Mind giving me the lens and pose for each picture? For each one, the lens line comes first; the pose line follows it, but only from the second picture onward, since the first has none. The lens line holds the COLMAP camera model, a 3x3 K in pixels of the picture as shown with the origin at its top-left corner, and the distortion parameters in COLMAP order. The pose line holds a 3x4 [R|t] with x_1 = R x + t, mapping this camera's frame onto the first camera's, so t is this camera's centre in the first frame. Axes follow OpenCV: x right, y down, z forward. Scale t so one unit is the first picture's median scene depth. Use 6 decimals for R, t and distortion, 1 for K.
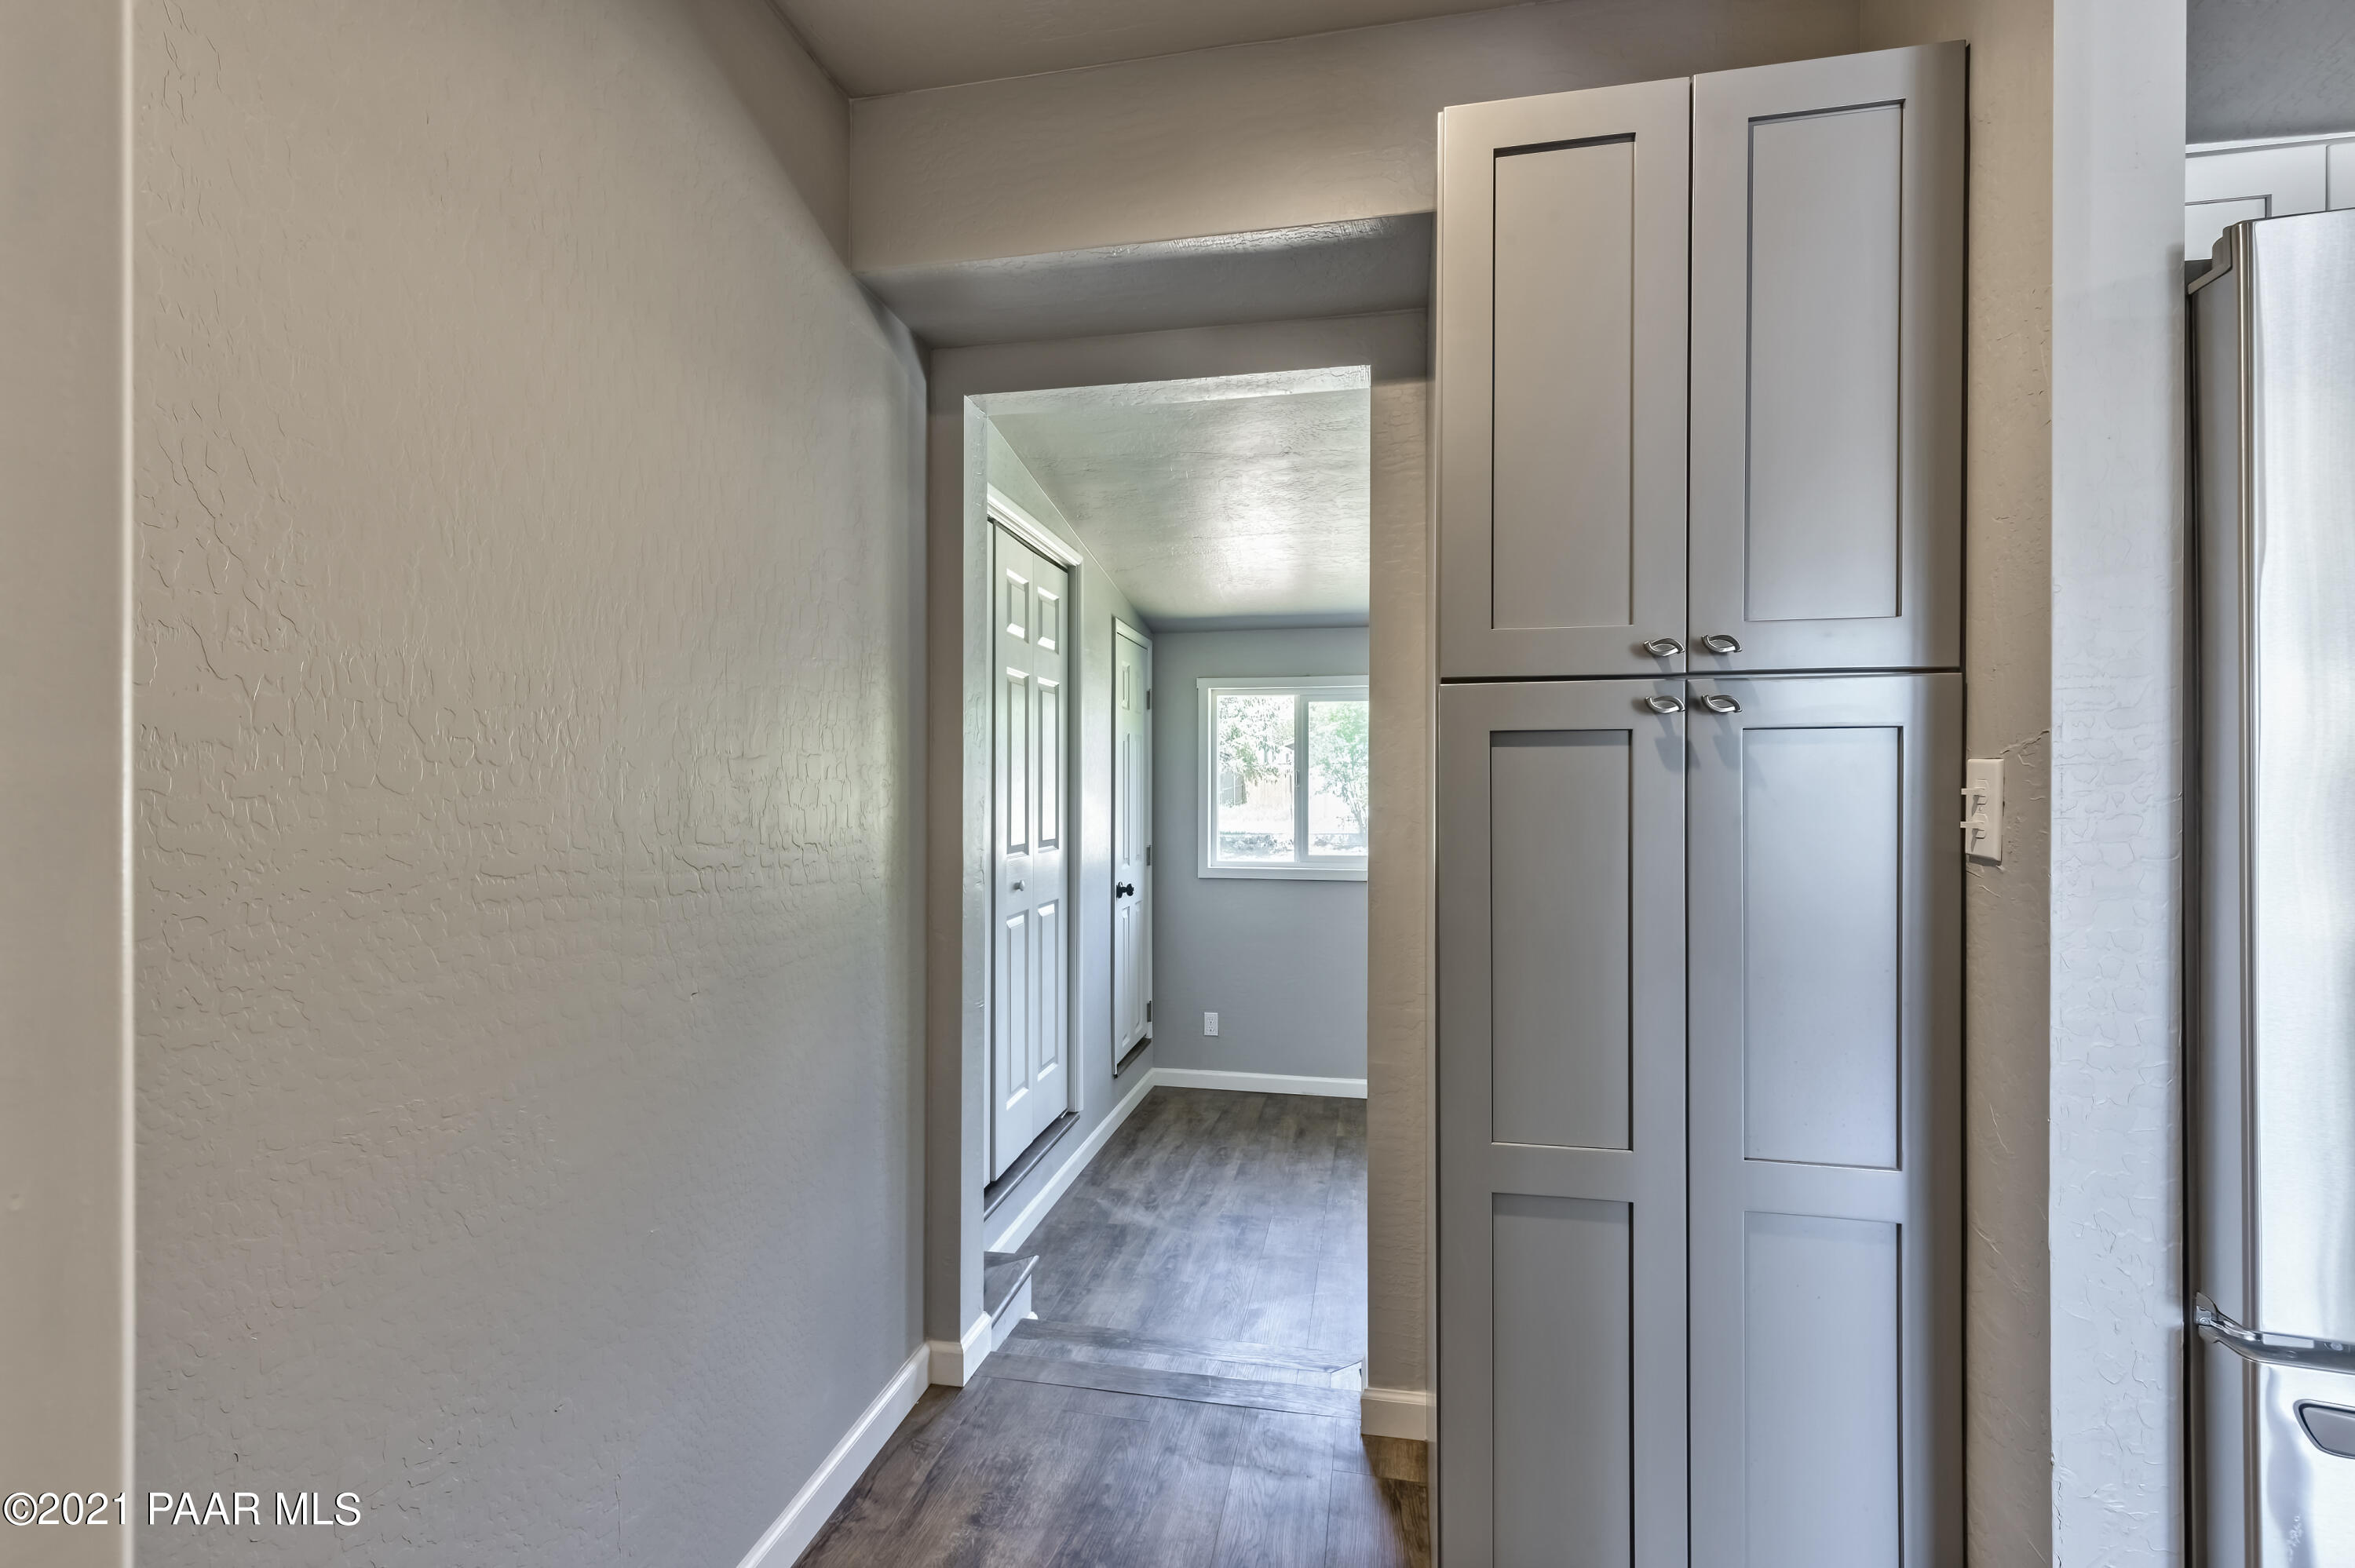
lens RADIAL K [[1060.6, 0, 1174.7], [0, 1060.6, 784.0], [0, 0, 1]] dist [0.006452, 0.000169]
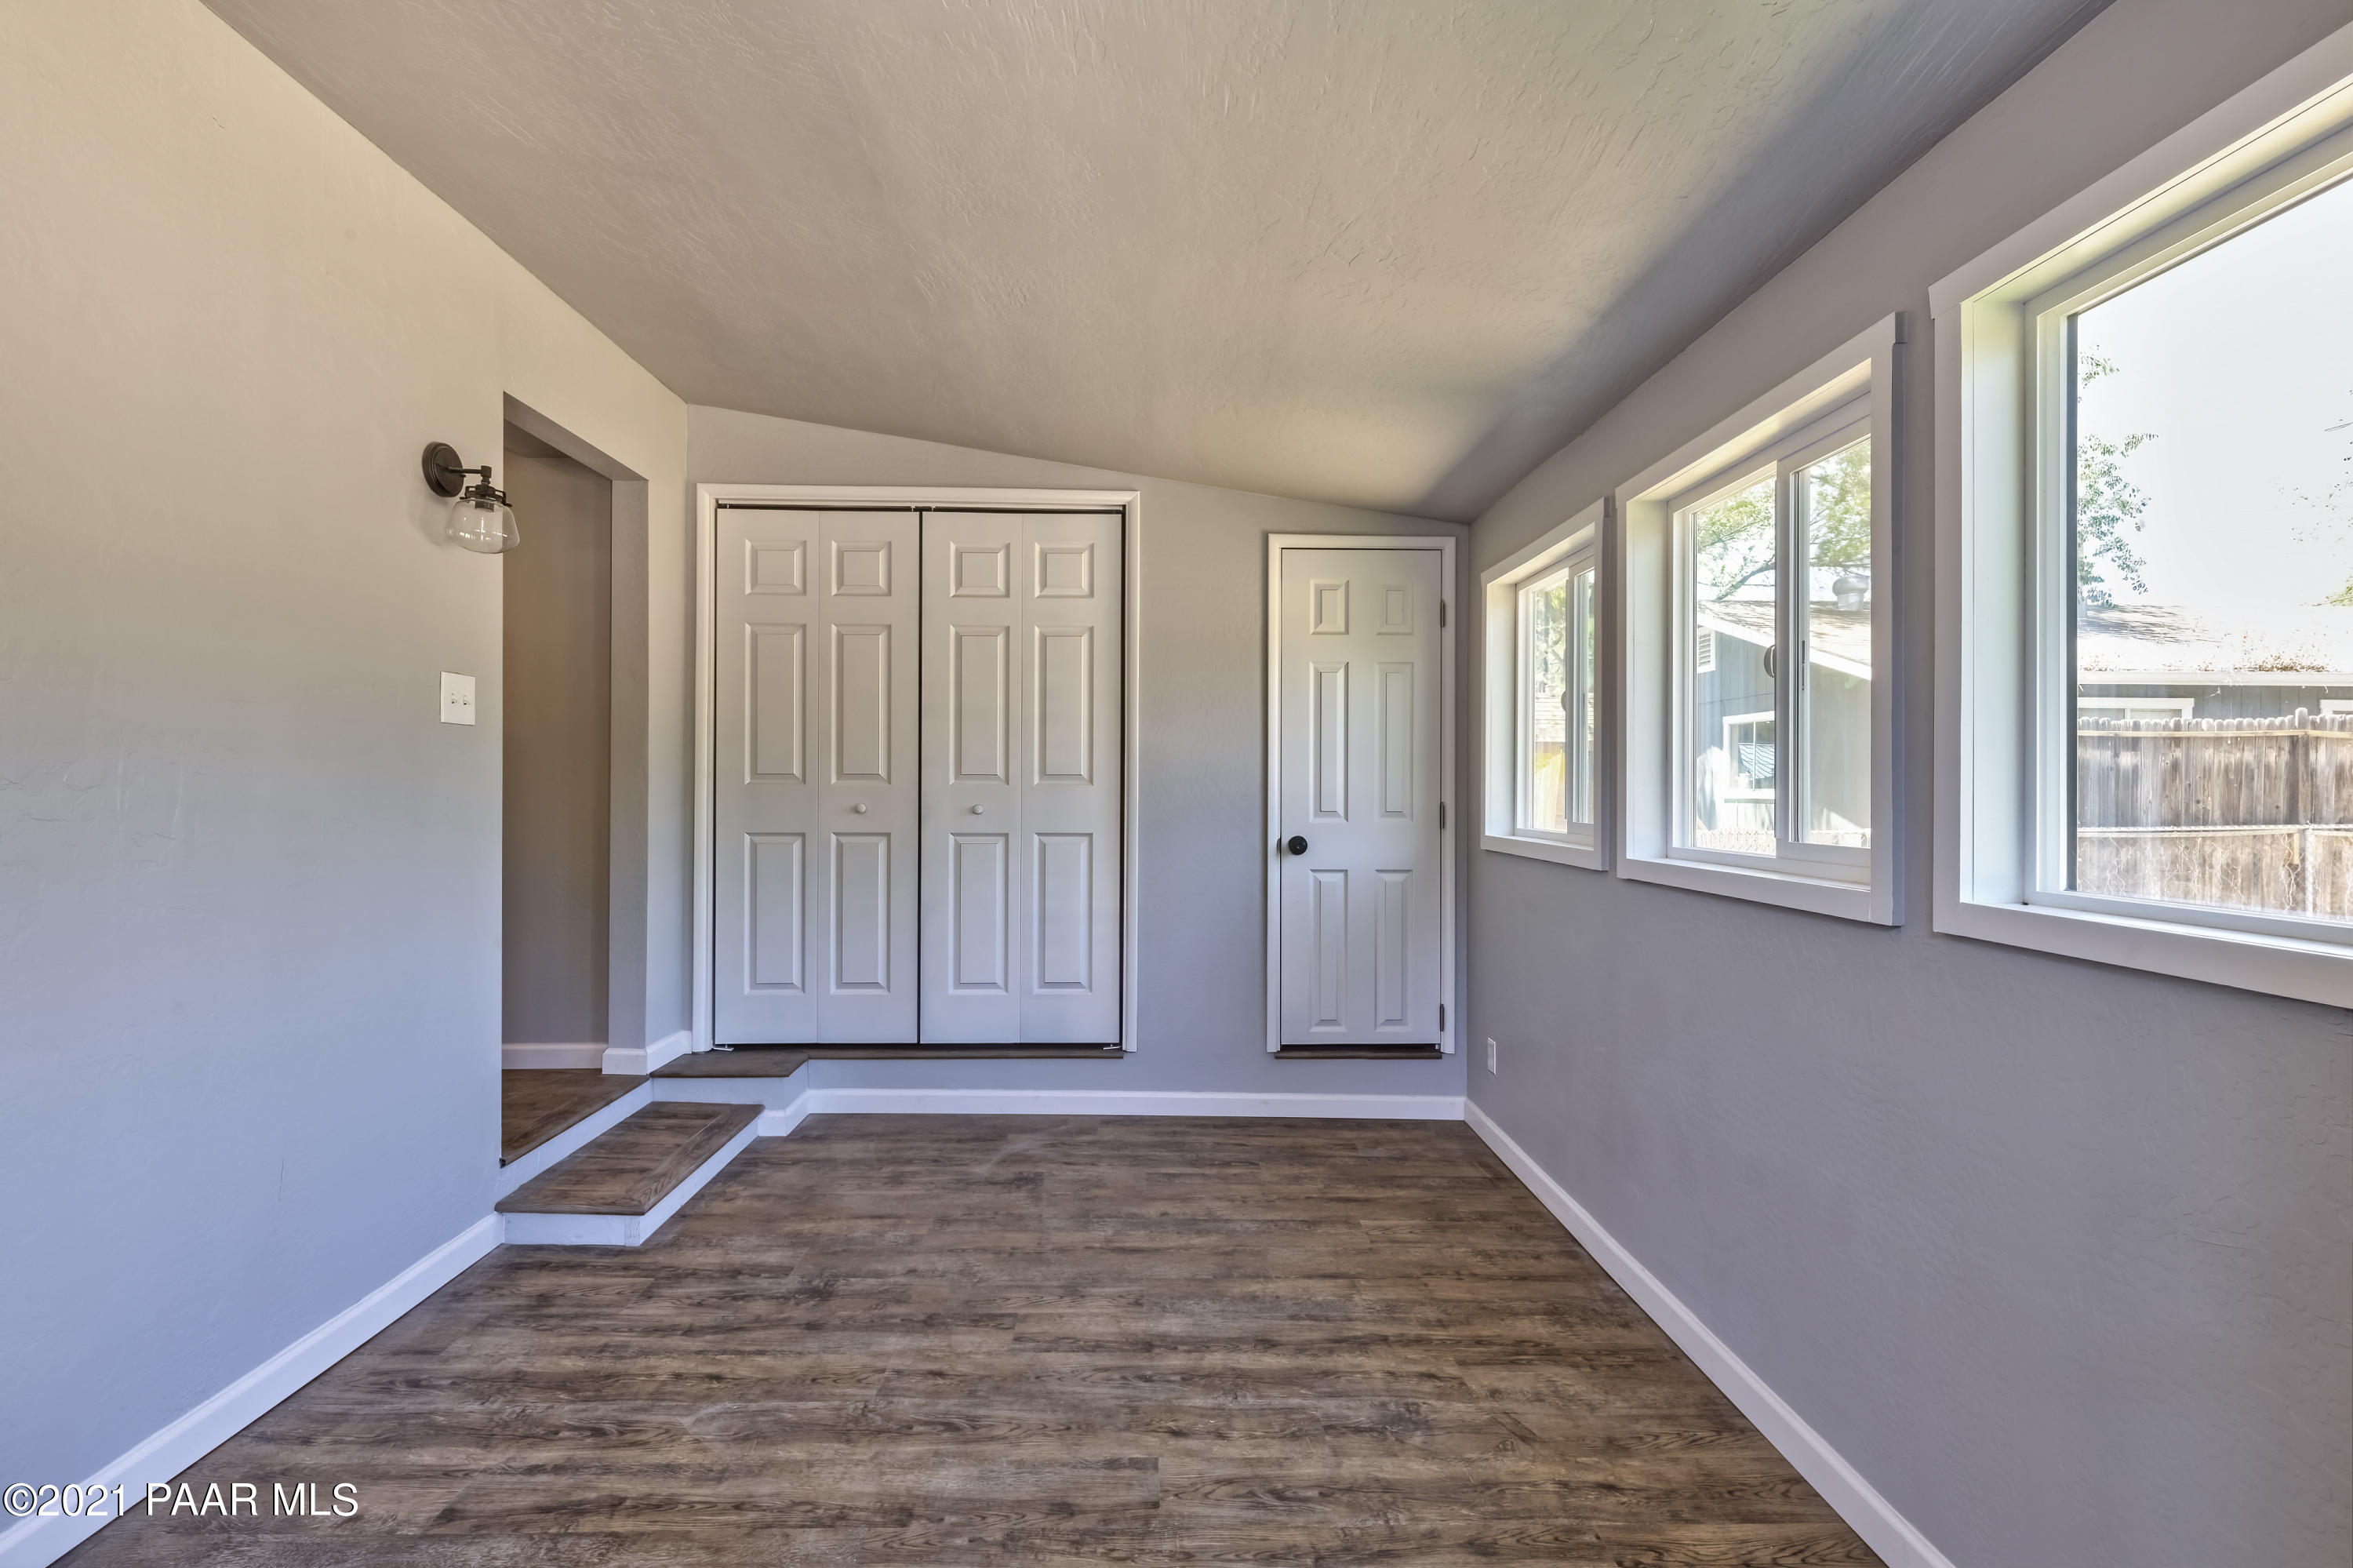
lens RADIAL K [[1059.9, 0, 1173.7], [0, 1059.9, 784.0], [0, 0, 1]] dist [0.006452, 0.000169]
pose [[0.223448, -0.000210, -0.974716, 0.848242], [-0.004691, 0.999988, -0.001291, 0.055622], [0.974705, 0.004861, 0.223444, 0.780381]]
